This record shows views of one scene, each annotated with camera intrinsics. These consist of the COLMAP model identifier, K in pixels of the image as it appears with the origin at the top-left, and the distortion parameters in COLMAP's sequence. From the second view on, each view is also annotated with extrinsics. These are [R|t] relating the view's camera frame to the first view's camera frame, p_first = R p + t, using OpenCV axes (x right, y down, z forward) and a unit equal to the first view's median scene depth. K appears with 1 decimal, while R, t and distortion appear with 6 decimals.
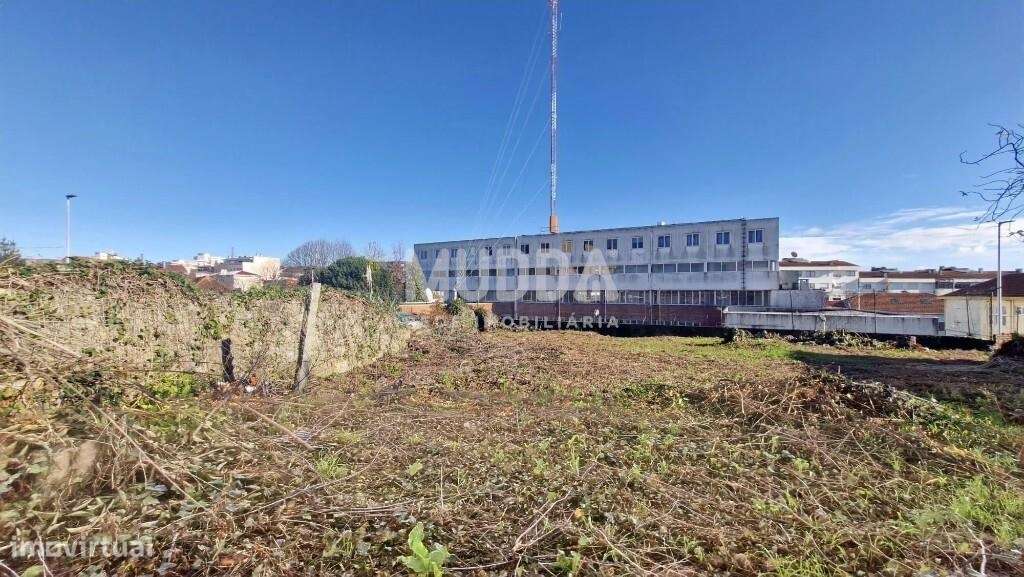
lens RADIAL K [[402.6, 0, 517.8], [0, 402.6, 289.9], [0, 0, 1]] dist [0.003423, -0.001744]
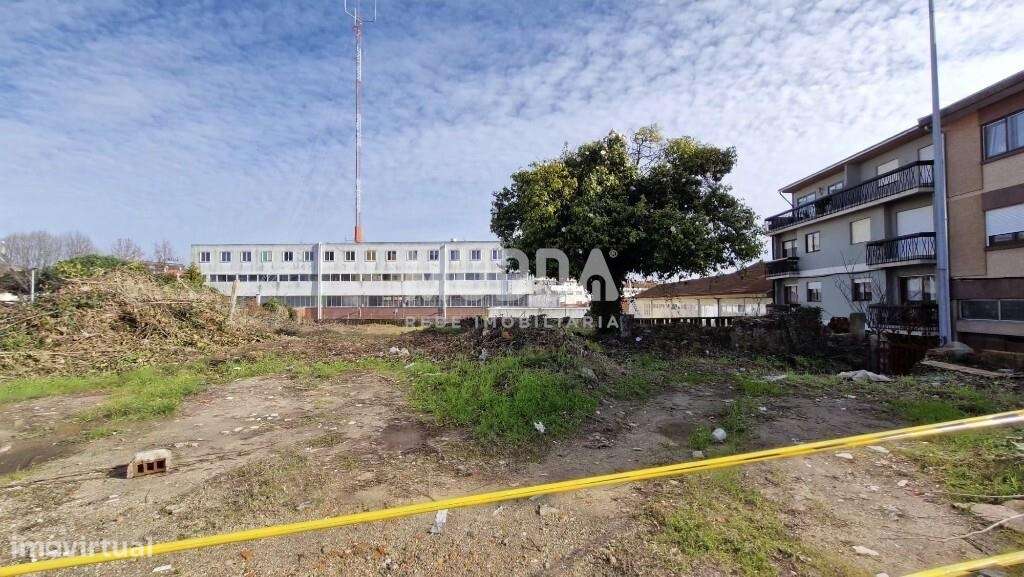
lens RADIAL K [[402.6, 0, 515.7], [0, 402.6, 304.0], [0, 0, 1]] dist [0.003423, -0.001744]
pose [[0.892654, -0.013278, 0.450547, -0.028470], [0.005651, 0.999817, 0.018269, 0.008477], [-0.450707, -0.013762, 0.892566, -0.193145]]
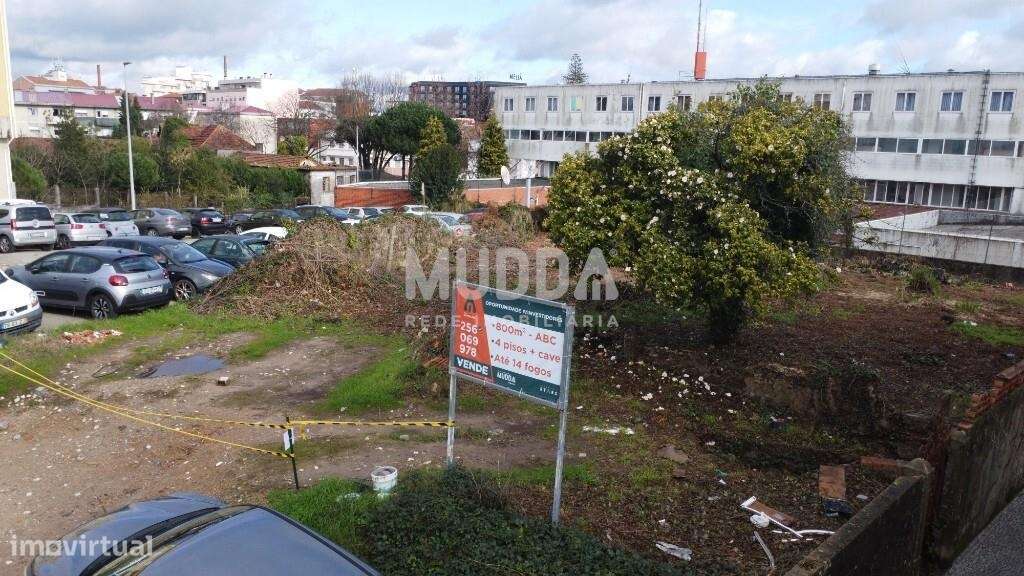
lens RADIAL K [[765.8, 0, 514.8], [0, 765.8, 285.2], [0, 0, 1]] dist [0.034363, -0.047544]
pose [[0.967229, 0.071236, -0.243707, 0.158701], [-0.020988, 0.978983, 0.202861, -0.077282], [0.253036, -0.191098, 0.948396, -0.389848]]
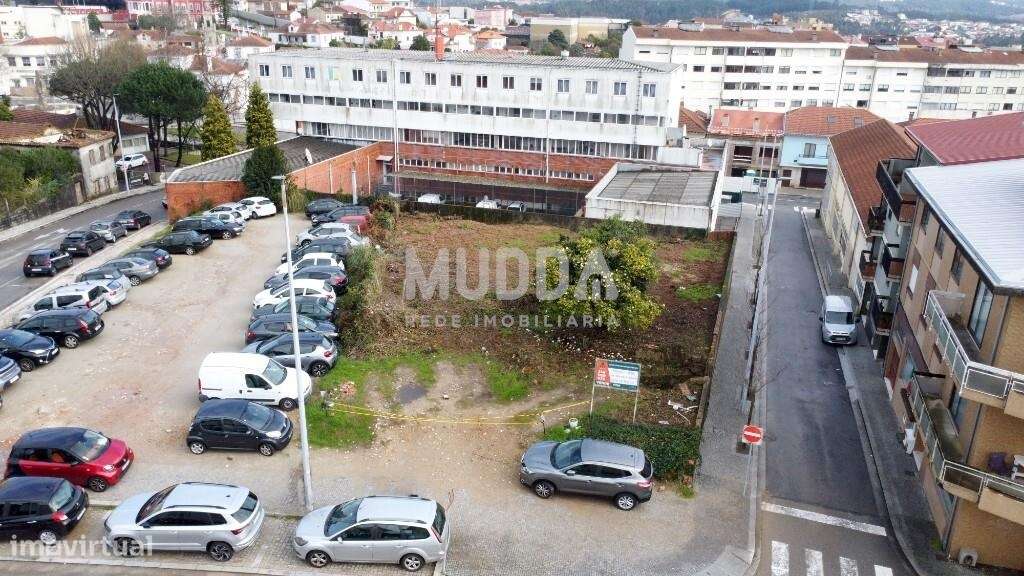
lens RADIAL K [[773.9, 0, 507.3], [0, 773.9, 289.4], [0, 0, 1]] dist [0.008015, -0.018551]
pose [[0.980443, -0.057329, 0.188269, -0.126814], [-0.015666, 0.930861, 0.365037, -0.353978], [-0.196180, -0.360848, 0.911758, -0.797245]]
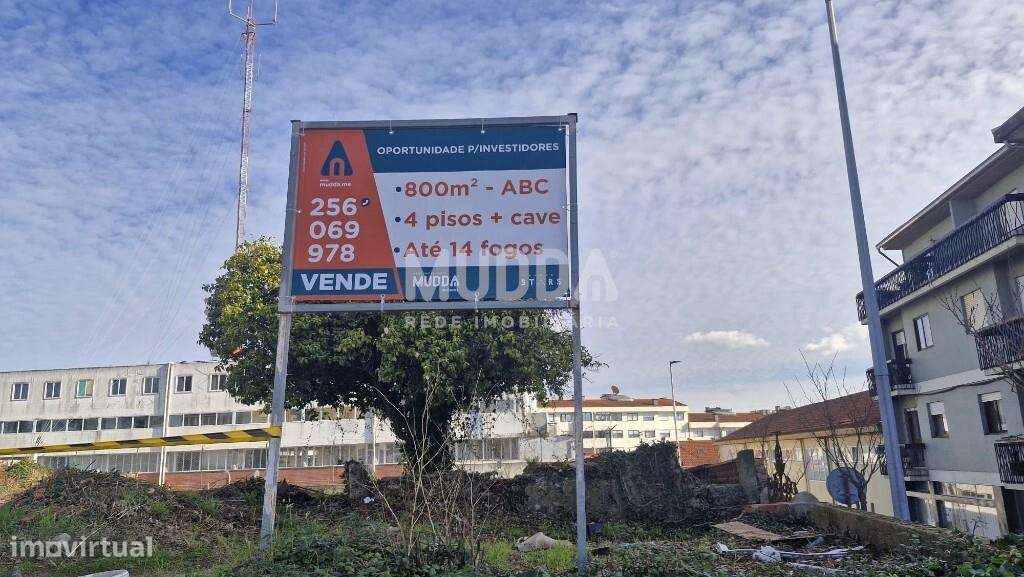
lens RADIAL K [[708.7, 0, 502.8], [0, 708.7, 286.3], [0, 0, 1]] dist [0.055236, -0.055496]
pose [[0.928435, 0.054116, 0.367533, 0.076716], [0.030924, 0.974642, -0.221625, 0.016223], [-0.370207, 0.217130, 0.903217, -0.281945]]
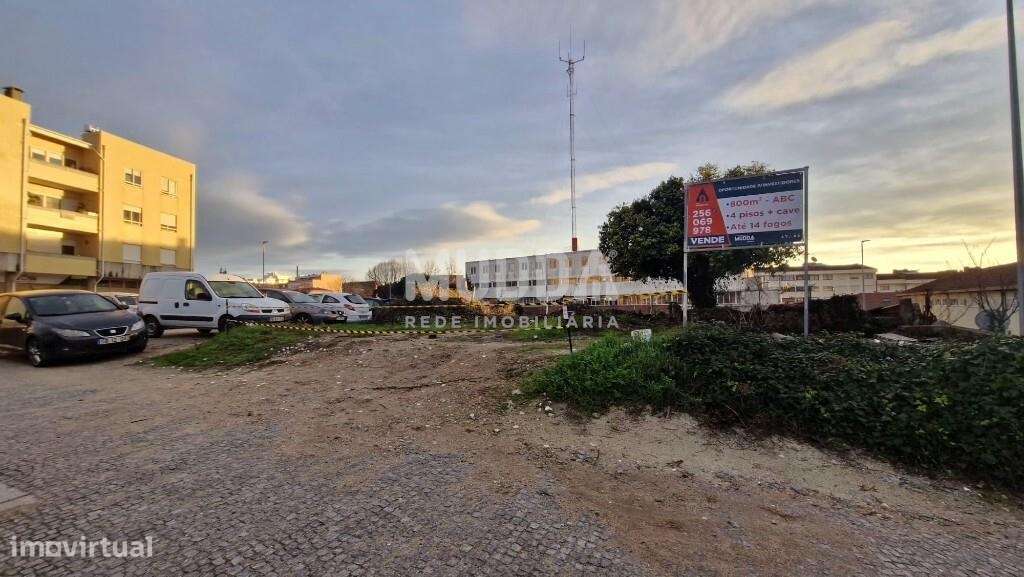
lens RADIAL K [[402.6, 0, 513.1], [0, 402.6, 291.5], [0, 0, 1]] dist [0.003423, -0.001744]
pose [[0.994297, -0.020707, -0.104614, 0.030640], [0.018325, 0.999552, -0.023674, 0.015898], [0.105057, 0.021622, 0.994231, -0.354233]]
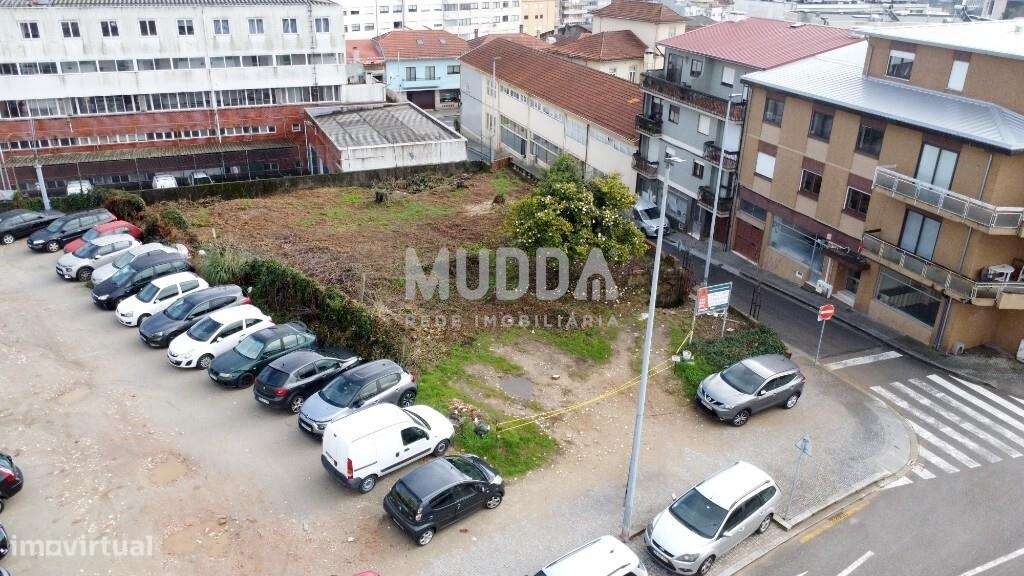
lens RADIAL K [[773.9, 0, 512.3], [0, 773.9, 297.3], [0, 0, 1]] dist [0.008015, -0.018551]
pose [[0.619856, -0.324828, 0.714329, -0.569962], [-0.033135, 0.898656, 0.437400, -0.348874], [-0.784016, -0.294794, 0.546274, -0.449770]]
